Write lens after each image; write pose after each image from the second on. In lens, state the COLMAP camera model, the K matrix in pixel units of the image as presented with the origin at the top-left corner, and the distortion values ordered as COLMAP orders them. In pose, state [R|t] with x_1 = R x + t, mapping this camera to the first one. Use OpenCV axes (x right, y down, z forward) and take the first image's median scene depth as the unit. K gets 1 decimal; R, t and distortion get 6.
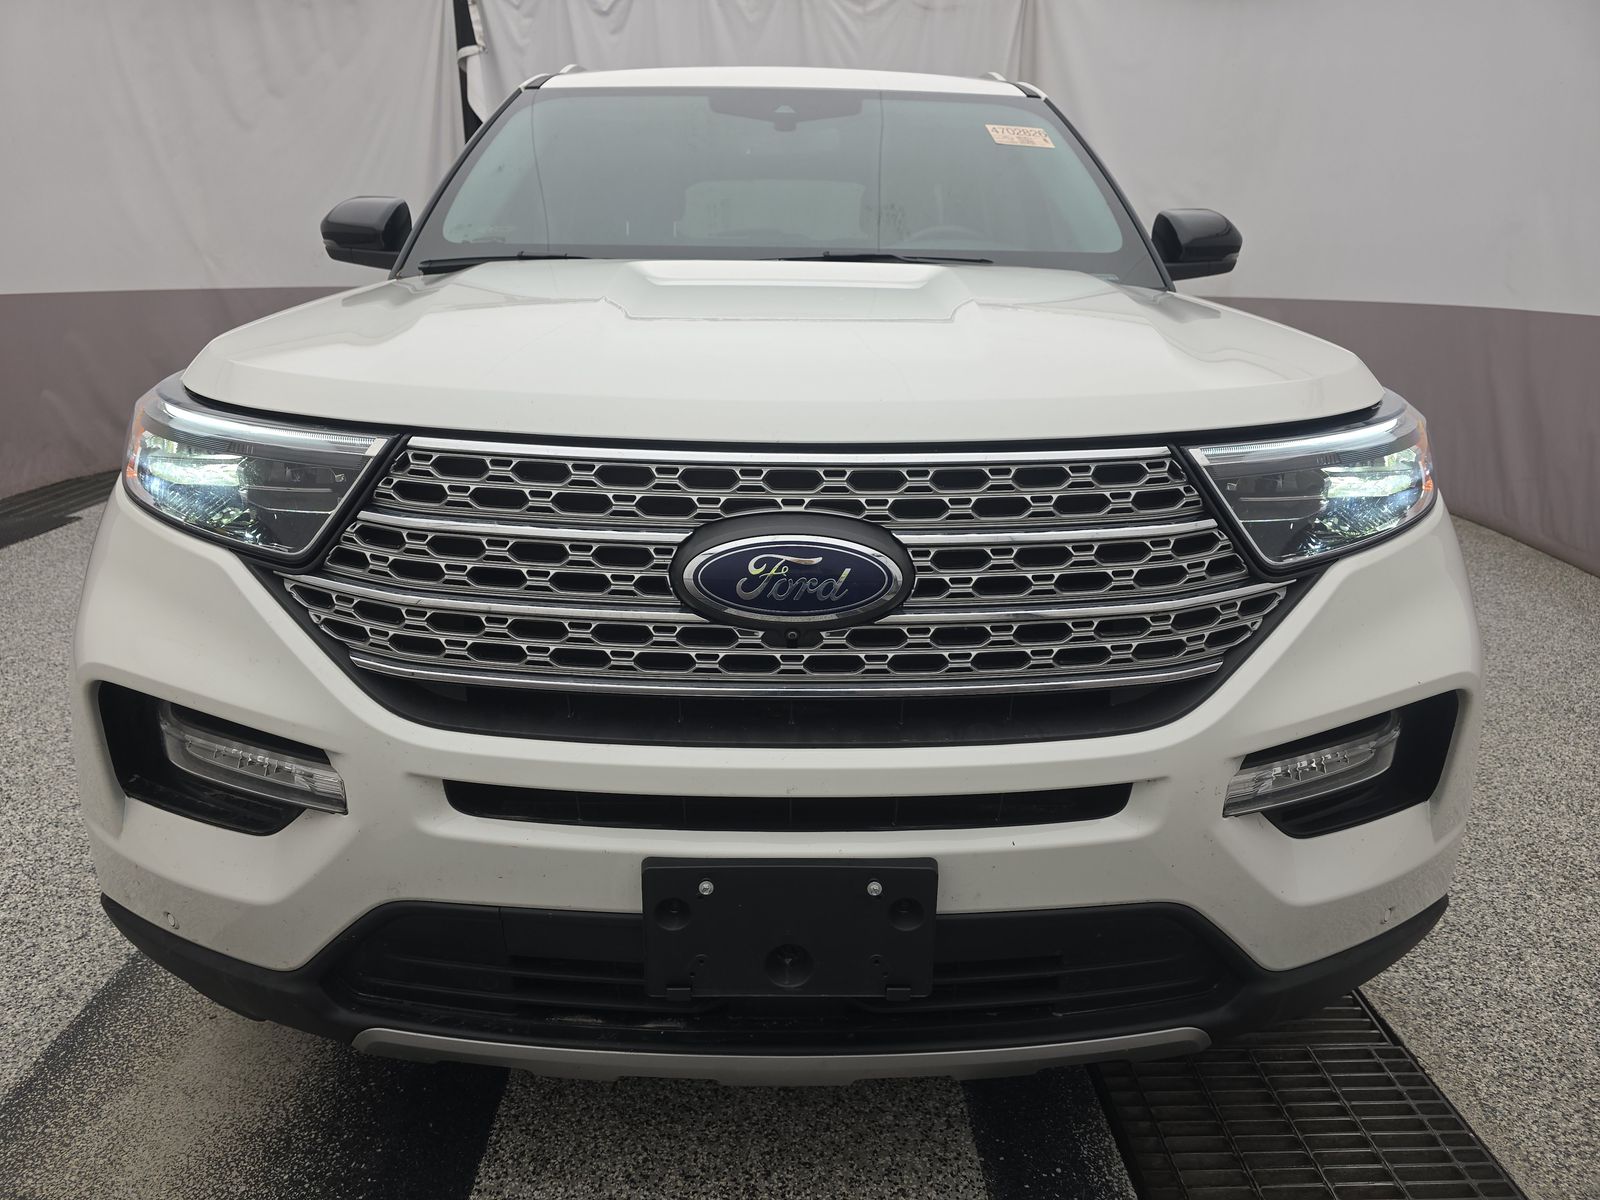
lens RADIAL K [[1044.5, 0, 789.2], [0, 1044.5, 603.2], [0, 0, 1]] dist [0.001865, -0.002692]
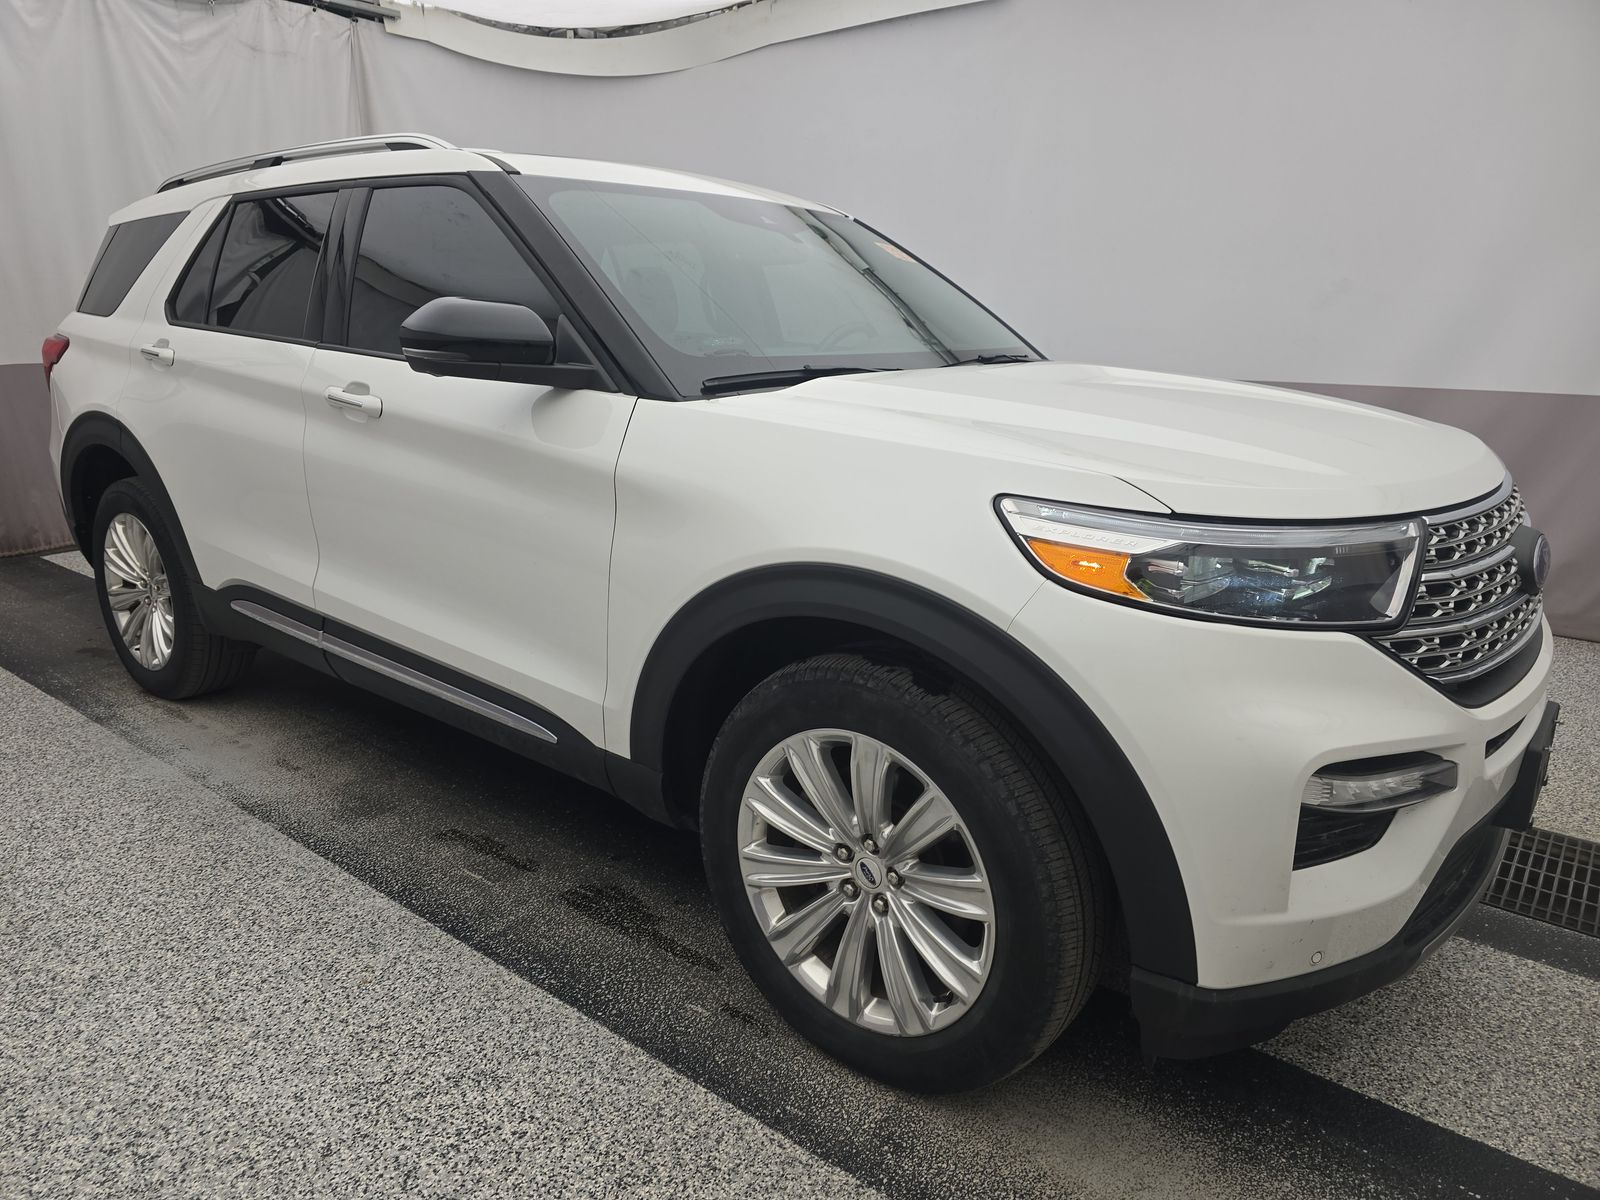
lens RADIAL K [[1044.5, 0, 789.2], [0, 1044.5, 603.2], [0, 0, 1]] dist [0.001865, -0.002692]
pose [[0.664731, -0.202102, 0.719227, -1.205452], [0.227225, 0.971798, 0.063065, -0.203758], [-0.711689, 0.121505, 0.691907, 0.383182]]
